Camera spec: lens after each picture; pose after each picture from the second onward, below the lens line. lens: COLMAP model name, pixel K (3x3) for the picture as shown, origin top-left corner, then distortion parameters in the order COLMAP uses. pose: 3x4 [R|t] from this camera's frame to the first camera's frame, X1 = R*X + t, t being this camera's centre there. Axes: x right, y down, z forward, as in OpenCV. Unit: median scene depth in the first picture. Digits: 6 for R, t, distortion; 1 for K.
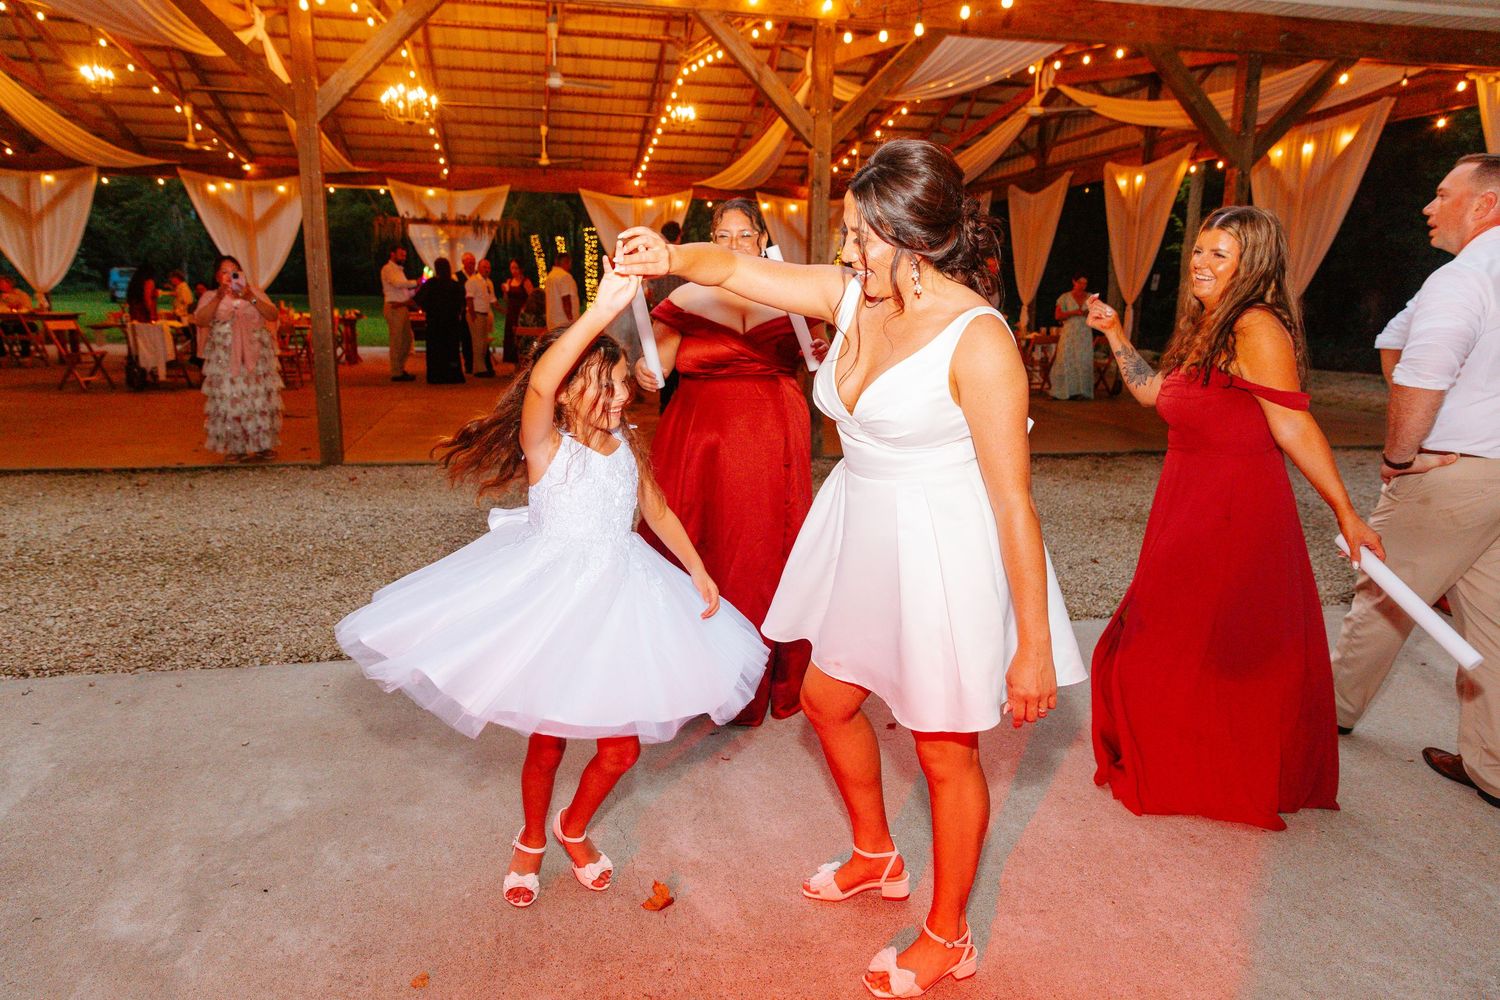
lens RADIAL K [[990.7, 0, 748.9], [0, 990.7, 500.2], [0, 0, 1]] dist [0.008468, 0.002609]
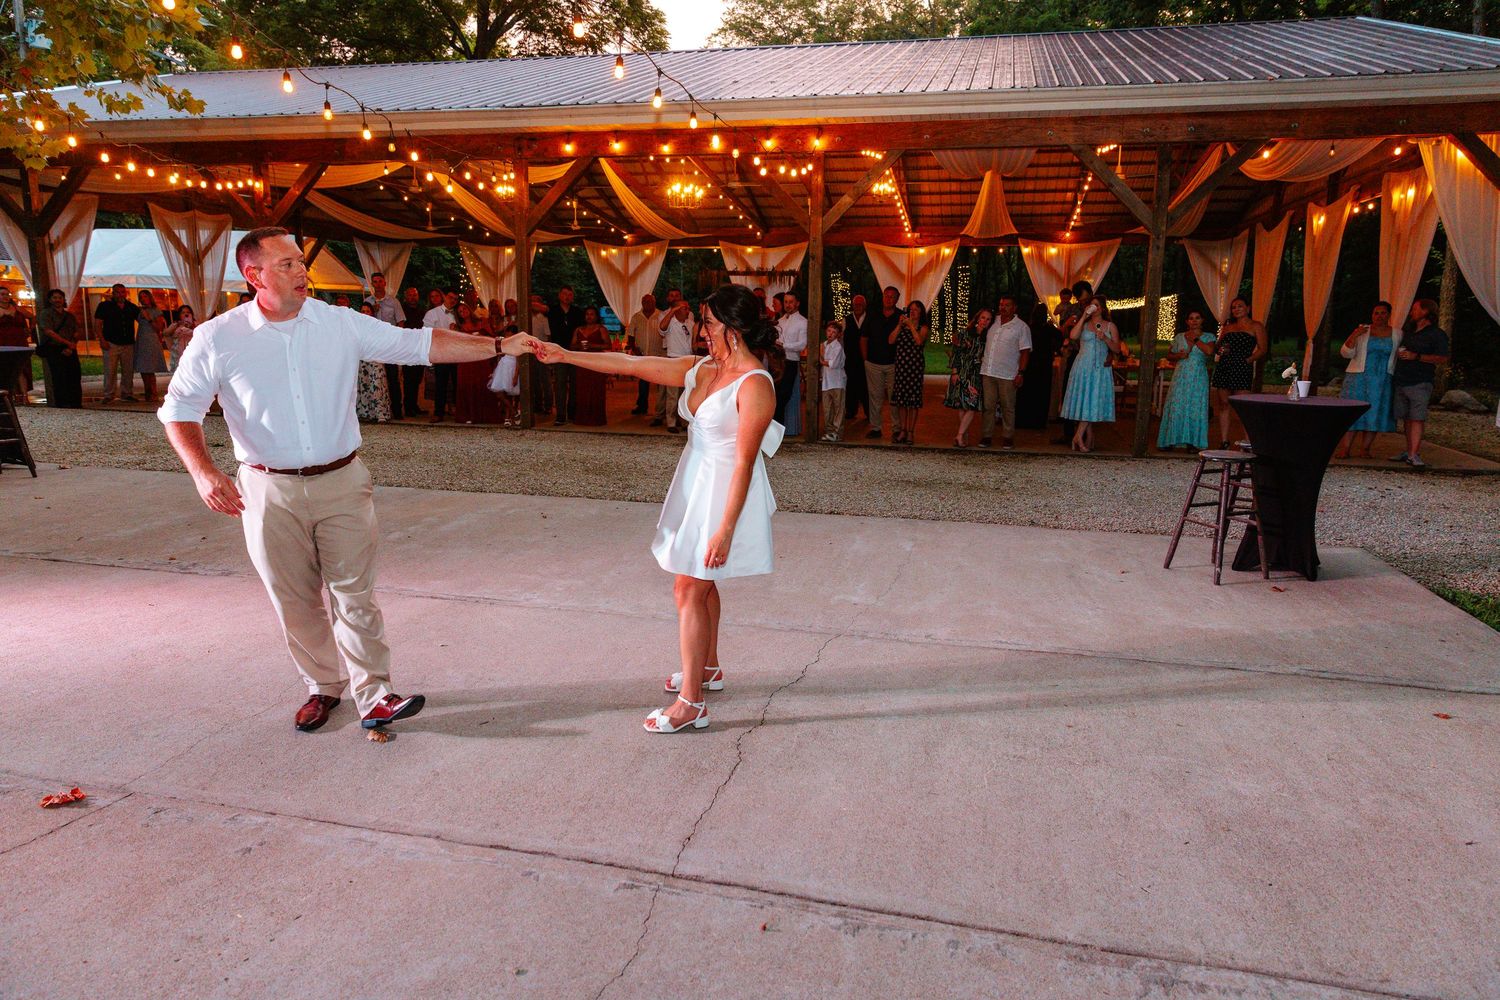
lens RADIAL K [[990.7, 0, 750.9], [0, 990.7, 499.7], [0, 0, 1]] dist [0.008468, 0.002609]
pose [[0.903436, 0.072396, -0.422566, 0.245673], [-0.085351, 0.996281, -0.011790, 0.025197], [0.420141, 0.046718, 0.906256, -0.140980]]
